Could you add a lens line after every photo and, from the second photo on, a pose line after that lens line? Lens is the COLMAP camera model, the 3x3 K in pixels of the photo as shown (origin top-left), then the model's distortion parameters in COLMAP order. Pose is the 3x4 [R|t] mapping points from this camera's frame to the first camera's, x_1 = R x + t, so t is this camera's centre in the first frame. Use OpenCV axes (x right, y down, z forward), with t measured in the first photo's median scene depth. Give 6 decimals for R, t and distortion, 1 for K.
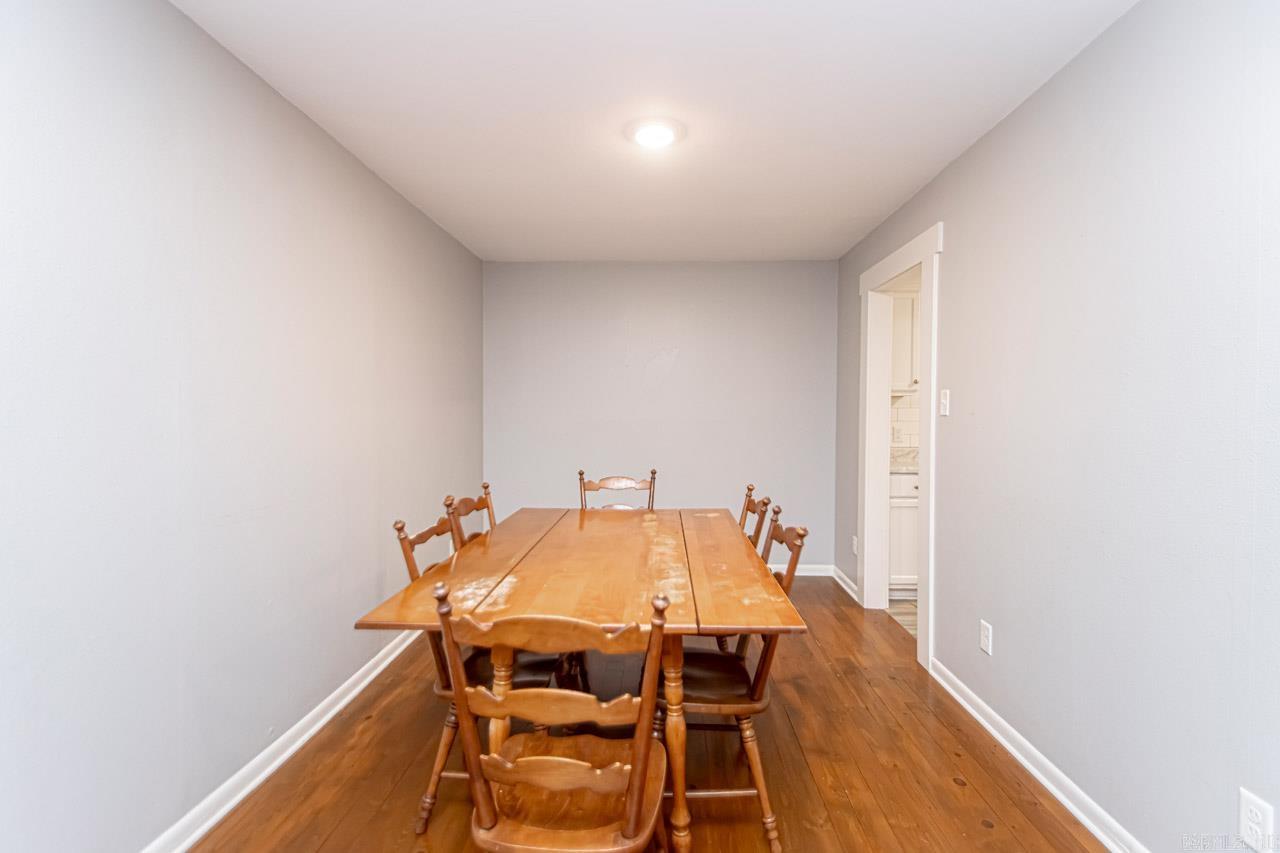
lens RADIAL K [[593.8, 0, 660.2], [0, 593.8, 429.9], [0, 0, 1]] dist [0.020470, -0.017901]
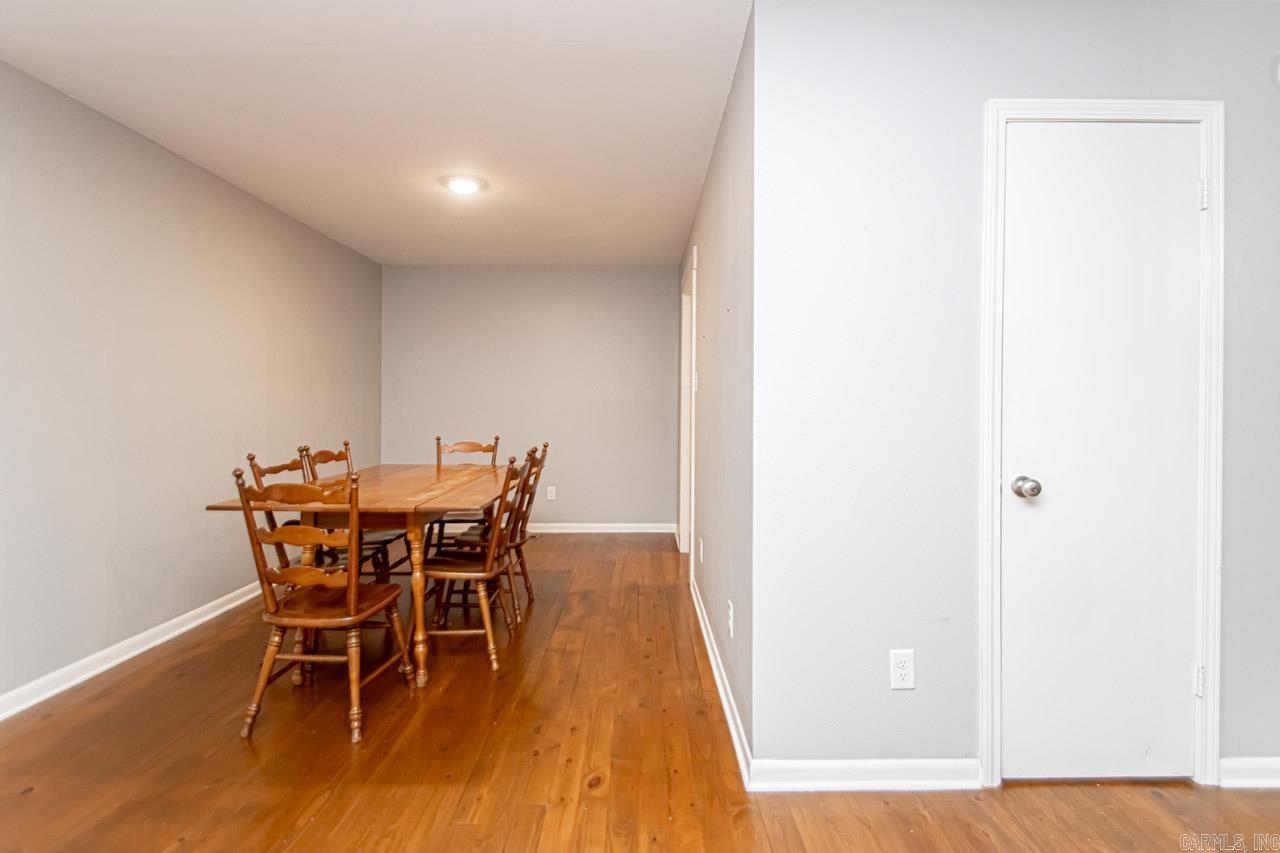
lens RADIAL K [[593.8, 0, 634.7], [0, 593.8, 414.9], [0, 0, 1]] dist [0.020470, -0.017901]
pose [[0.999870, 0.003715, 0.015689, 0.414897], [-0.003451, 0.999853, -0.016821, 0.064488], [-0.015749, 0.016765, 0.999735, -0.427535]]
